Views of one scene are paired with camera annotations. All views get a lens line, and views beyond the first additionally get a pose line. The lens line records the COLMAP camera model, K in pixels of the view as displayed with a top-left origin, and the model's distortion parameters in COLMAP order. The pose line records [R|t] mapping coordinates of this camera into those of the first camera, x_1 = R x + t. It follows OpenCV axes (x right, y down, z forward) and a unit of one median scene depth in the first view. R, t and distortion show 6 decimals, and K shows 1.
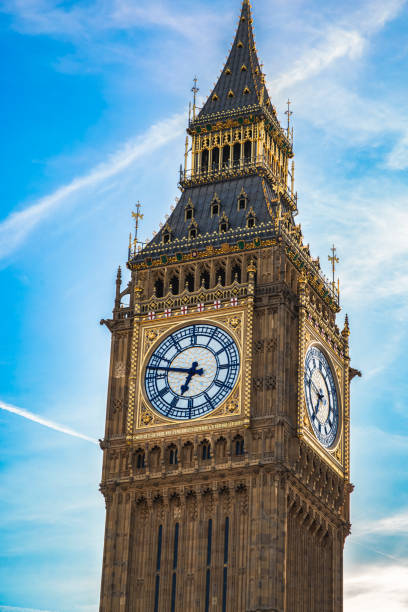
lens RADIAL K [[1801.2, 0, 204.0], [0, 1801.2, 306.0], [0, 0, 1]] dist [0.076898, 0.306794]
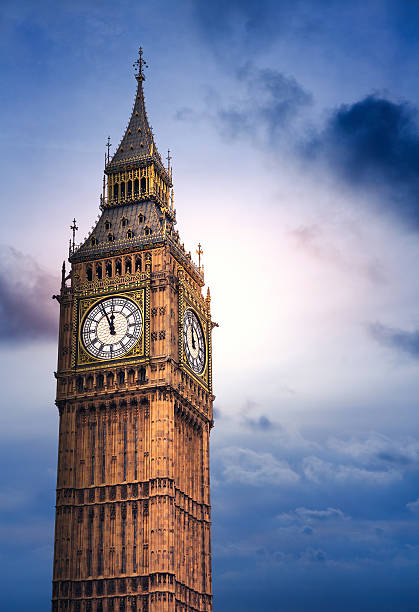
lens RADIAL K [[1235.7, 0, 123.8], [0, 1235.7, 306.4], [0, 0, 1]] dist [0.226522, 0.068325]
pose [[0.999685, -0.021457, 0.012996, -0.009852], [0.020912, 0.998951, 0.040748, -0.026544], [-0.013857, -0.040464, 0.999085, -0.084229]]
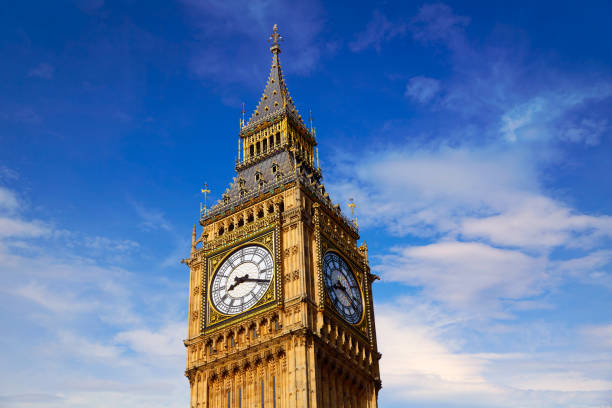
lens RADIAL K [[973.7, 0, 306.1], [0, 973.7, 235.2], [0, 0, 1]] dist [-0.041467, -0.122461]
pose [[0.984274, -0.155584, -0.083656, 0.106595], [0.139593, 0.975265, -0.171385, 0.135052], [0.108251, 0.157012, 0.981646, 0.273302]]
